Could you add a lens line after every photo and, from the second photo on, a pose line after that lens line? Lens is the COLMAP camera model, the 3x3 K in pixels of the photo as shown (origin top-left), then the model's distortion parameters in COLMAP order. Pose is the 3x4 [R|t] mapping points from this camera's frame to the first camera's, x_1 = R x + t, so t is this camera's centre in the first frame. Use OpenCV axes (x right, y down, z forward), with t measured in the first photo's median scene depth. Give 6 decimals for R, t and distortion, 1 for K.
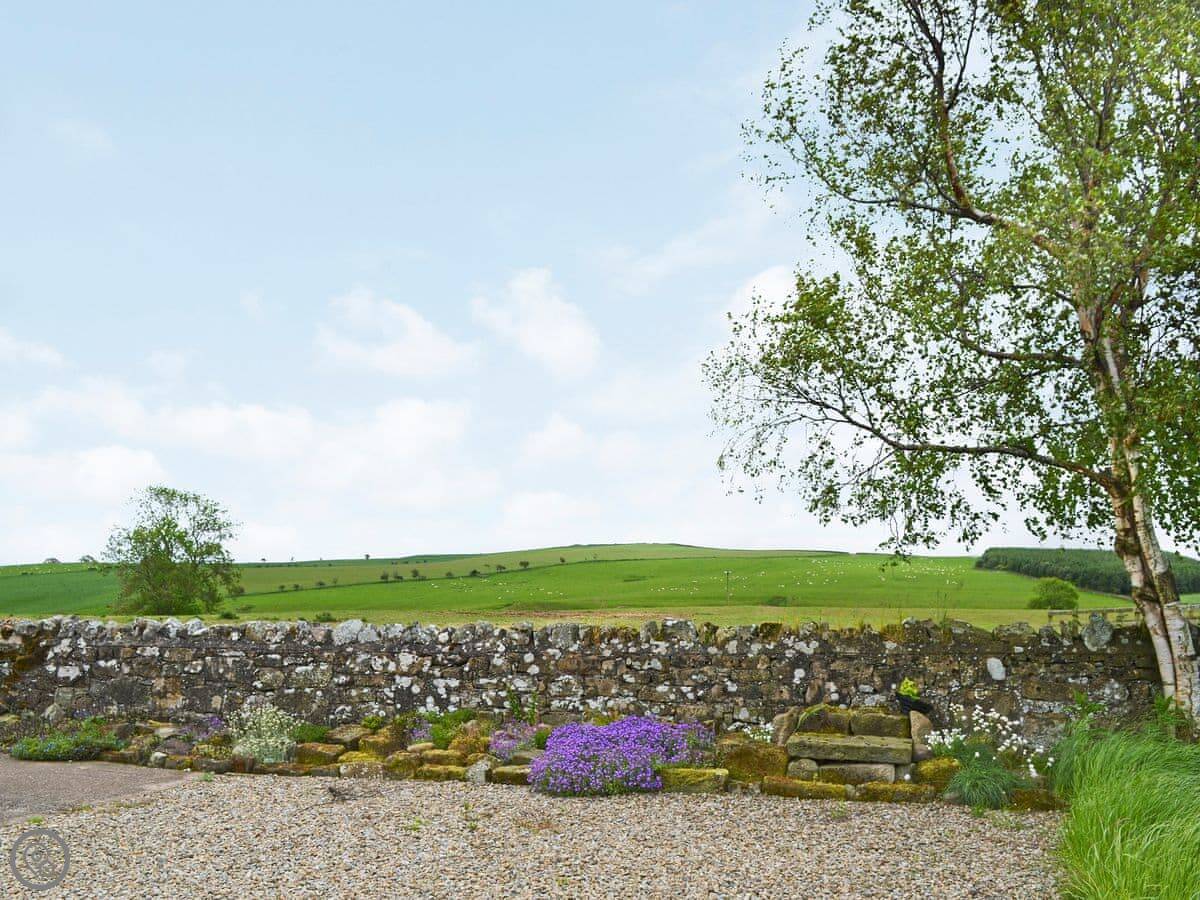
lens RADIAL K [[1073.1, 0, 600.0], [0, 1073.1, 450.0], [0, 0, 1]] dist [-0.071301, 0.010945]
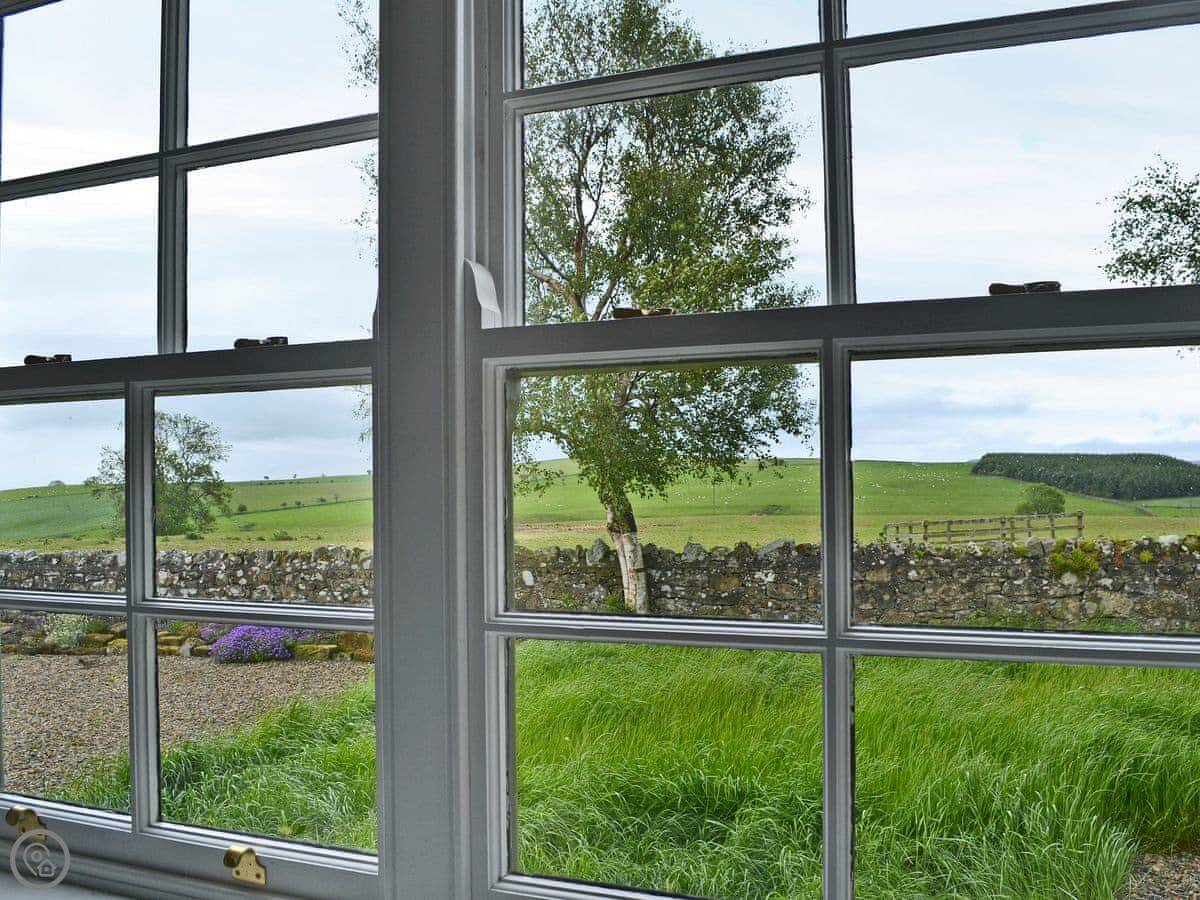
lens RADIAL K [[1073.1, 0, 600.0], [0, 1073.1, 450.0], [0, 0, 1]] dist [-0.071301, 0.010945]
pose [[0.999842, -0.017612, -0.002523, 0.426246], [0.017760, 0.996435, 0.082474, -0.080996], [0.001061, -0.082506, 0.996590, -0.413953]]
